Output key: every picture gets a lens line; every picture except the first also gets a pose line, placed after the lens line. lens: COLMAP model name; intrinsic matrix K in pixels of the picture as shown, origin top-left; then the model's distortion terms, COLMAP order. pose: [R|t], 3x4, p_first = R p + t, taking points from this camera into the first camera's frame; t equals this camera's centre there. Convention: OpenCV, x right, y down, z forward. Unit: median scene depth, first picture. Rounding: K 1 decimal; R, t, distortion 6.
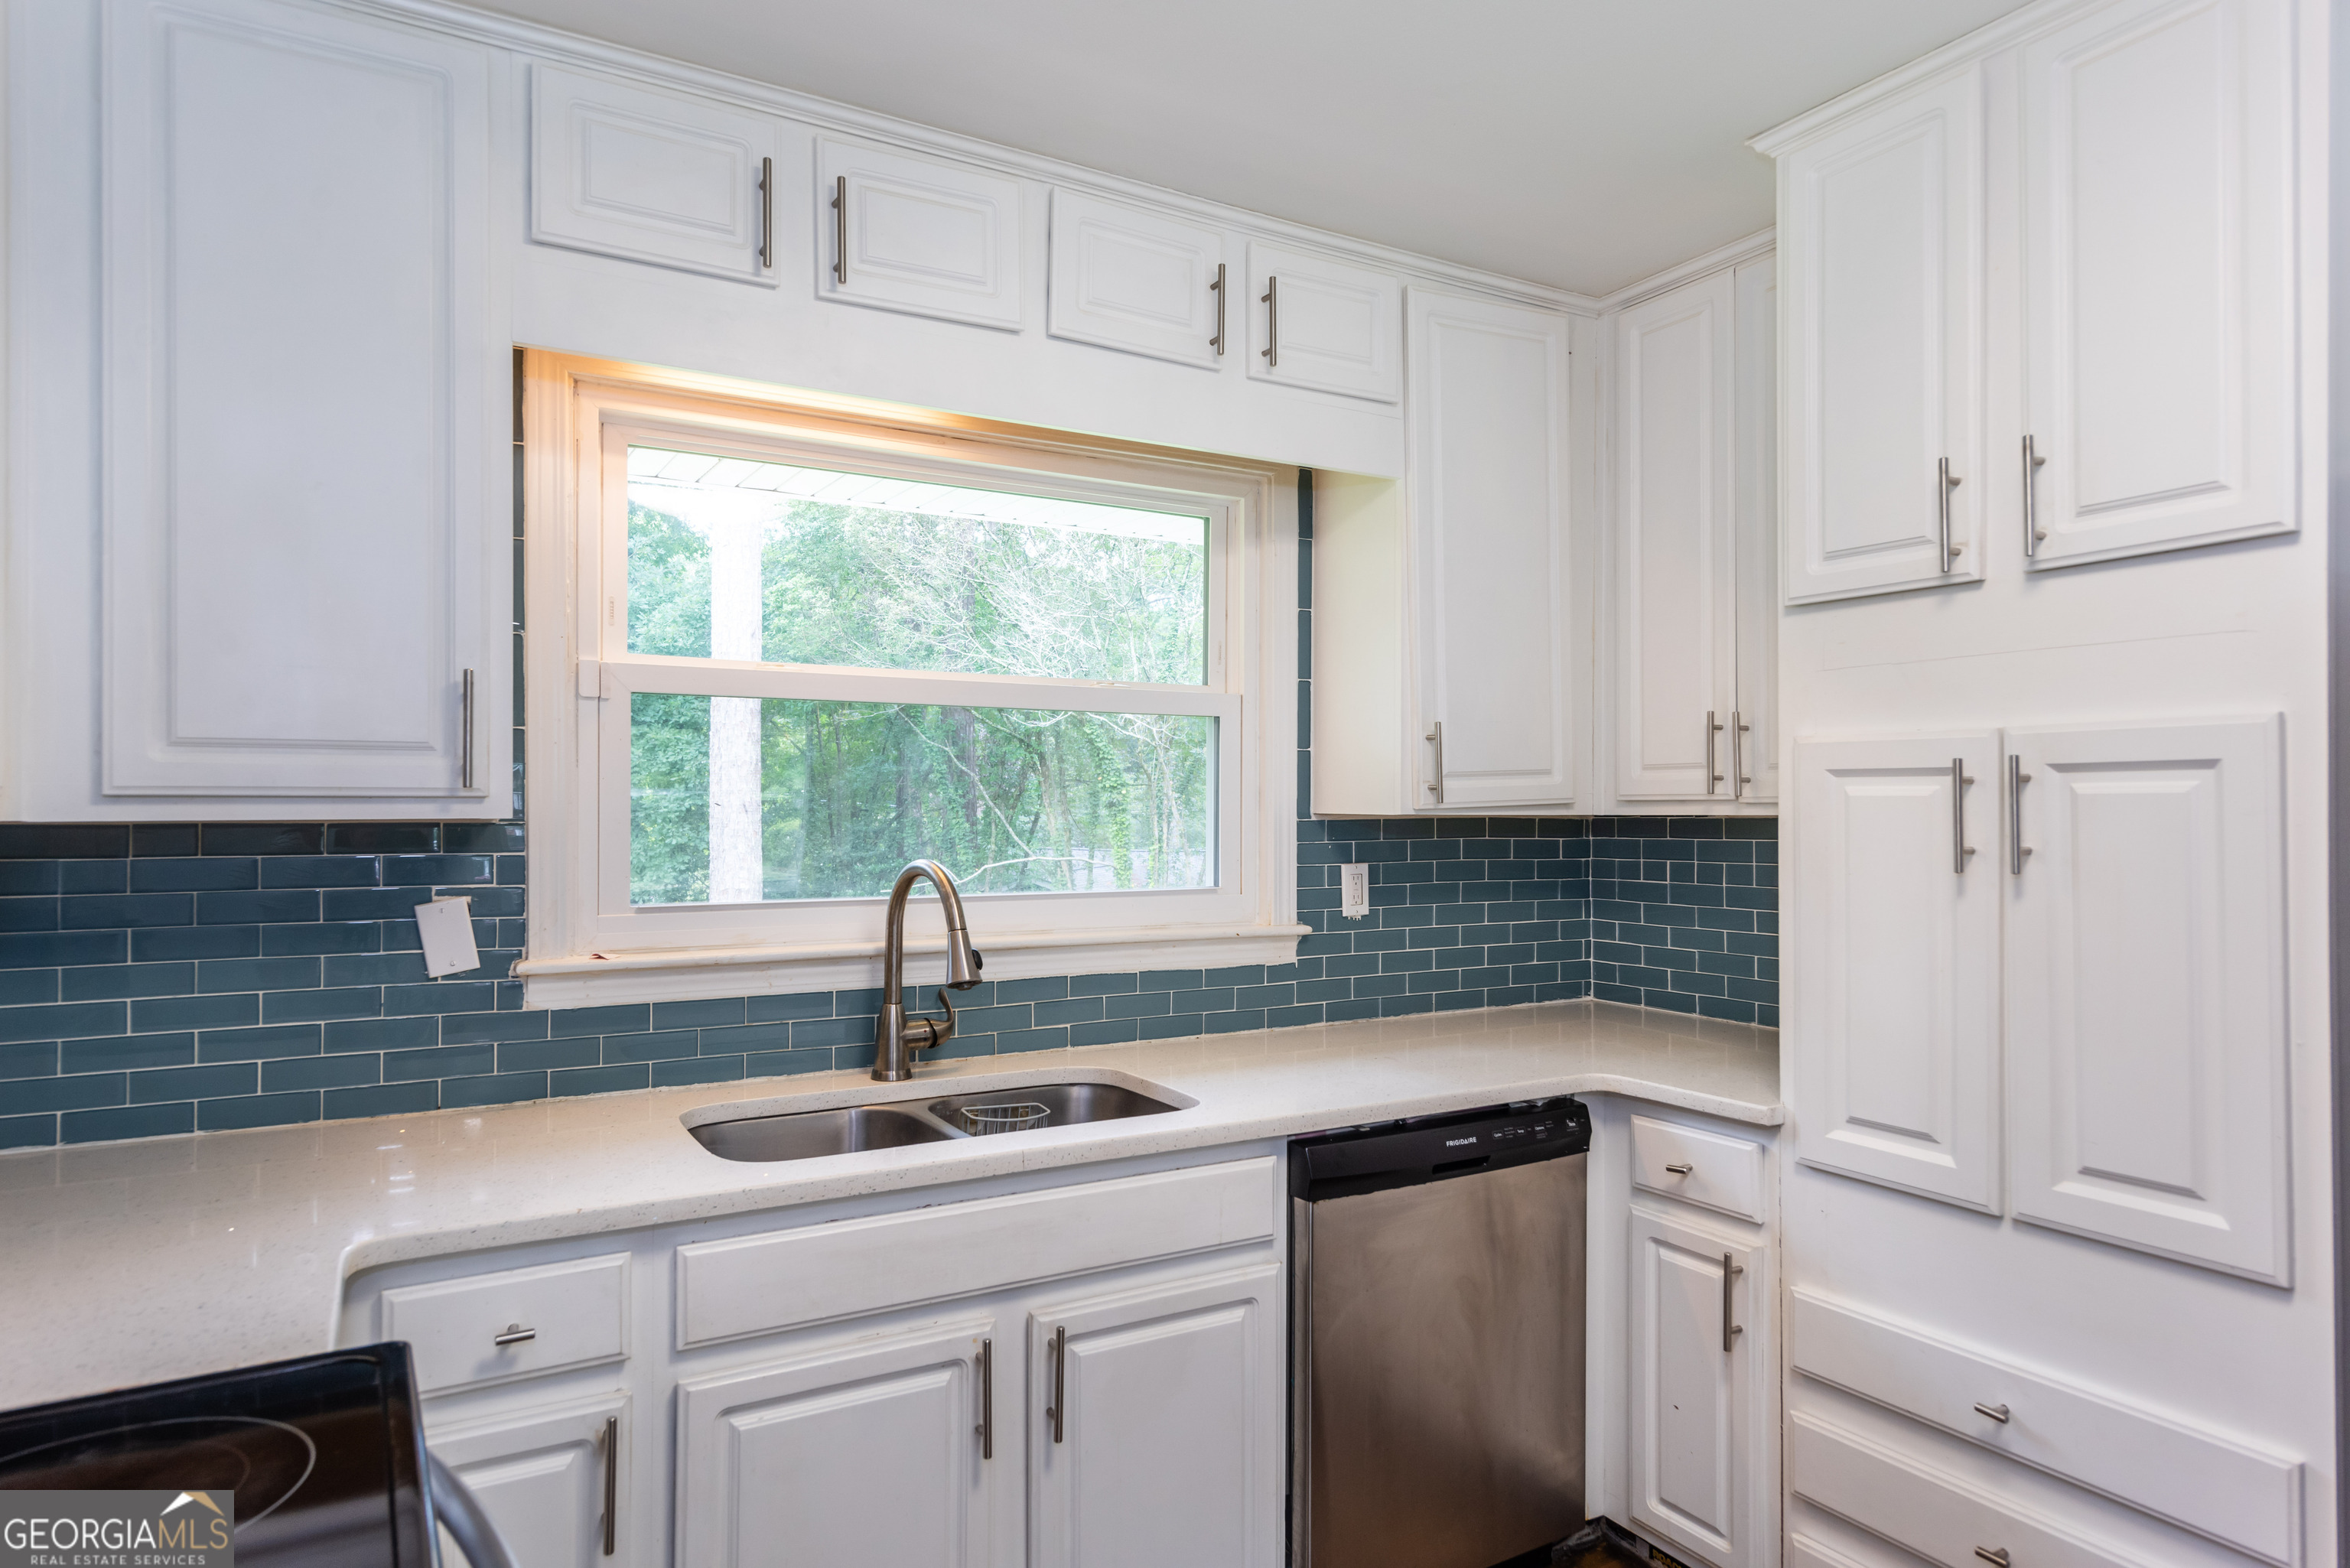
lens RADIAL K [[1333.7, 0, 1168.9], [0, 1333.7, 796.0], [0, 0, 1]] dist [0.006088, -0.000547]
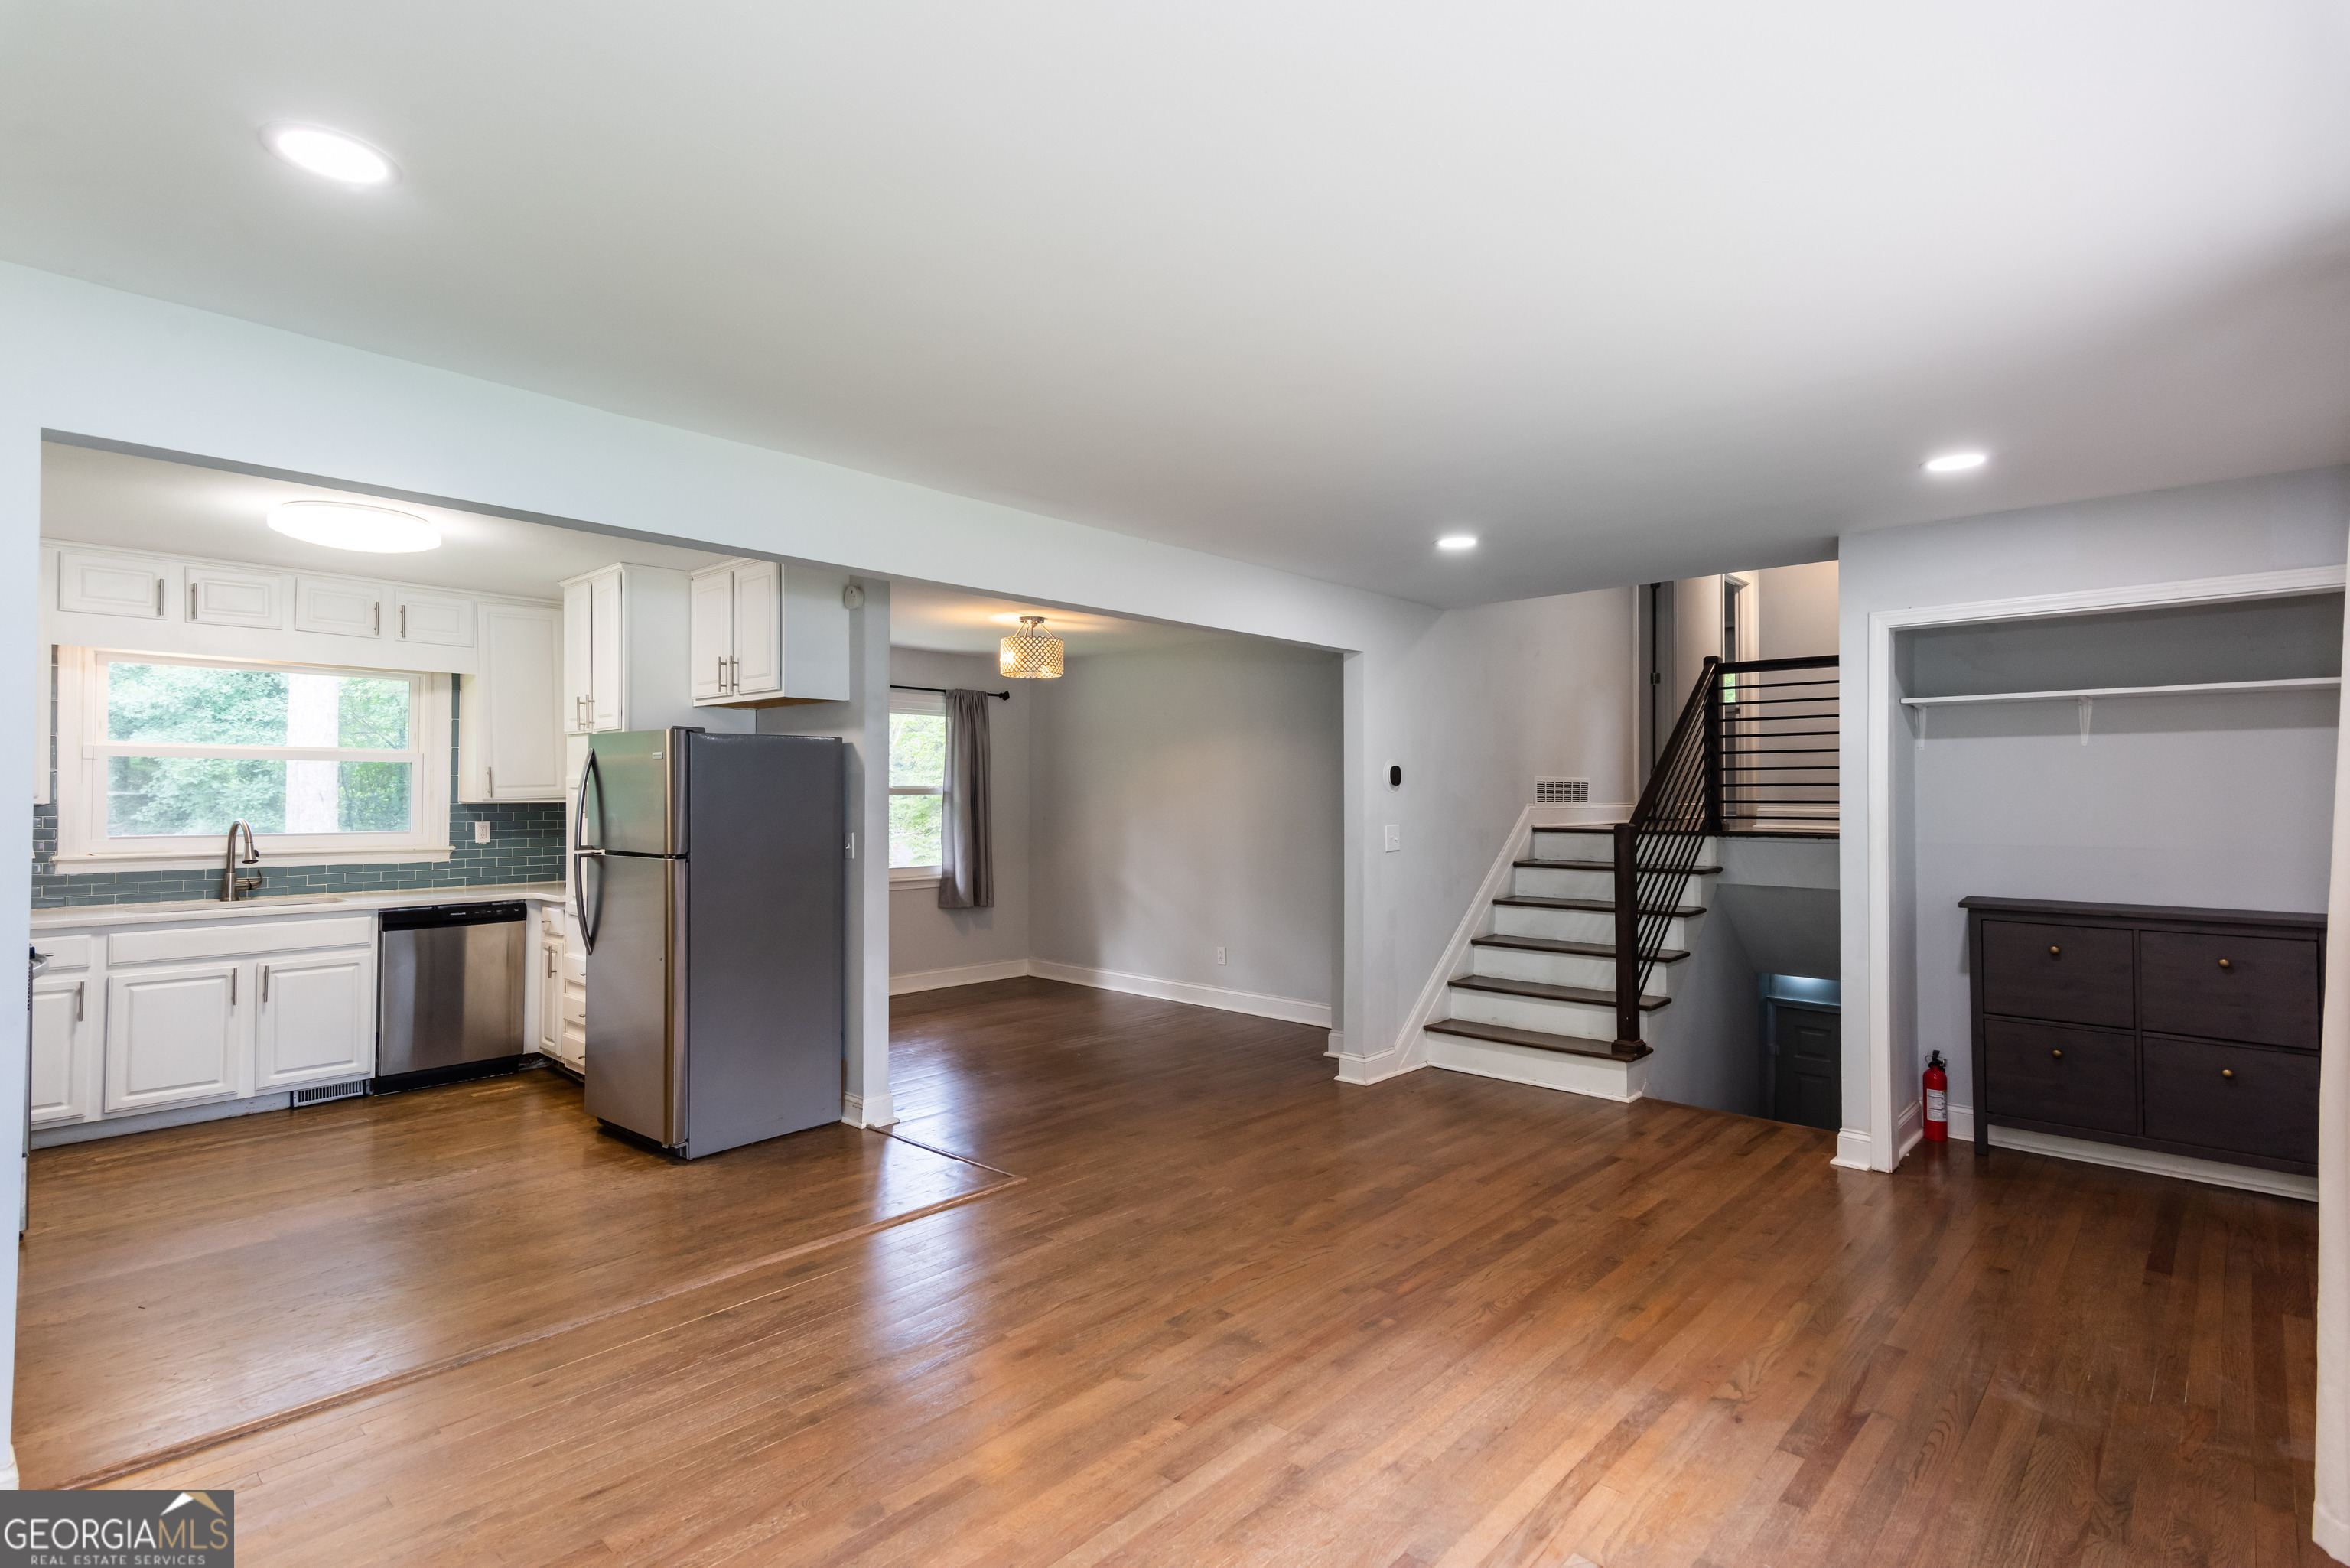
lens RADIAL K [[1141.2, 0, 1178.1], [0, 1141.2, 776.1], [0, 0, 1]] dist [0.003005, 0.001011]
pose [[0.953938, 0.004380, 0.299971, 0.997949], [-0.002028, 0.999965, -0.008151, -0.025739], [-0.299996, 0.007167, 0.953913, -1.912800]]
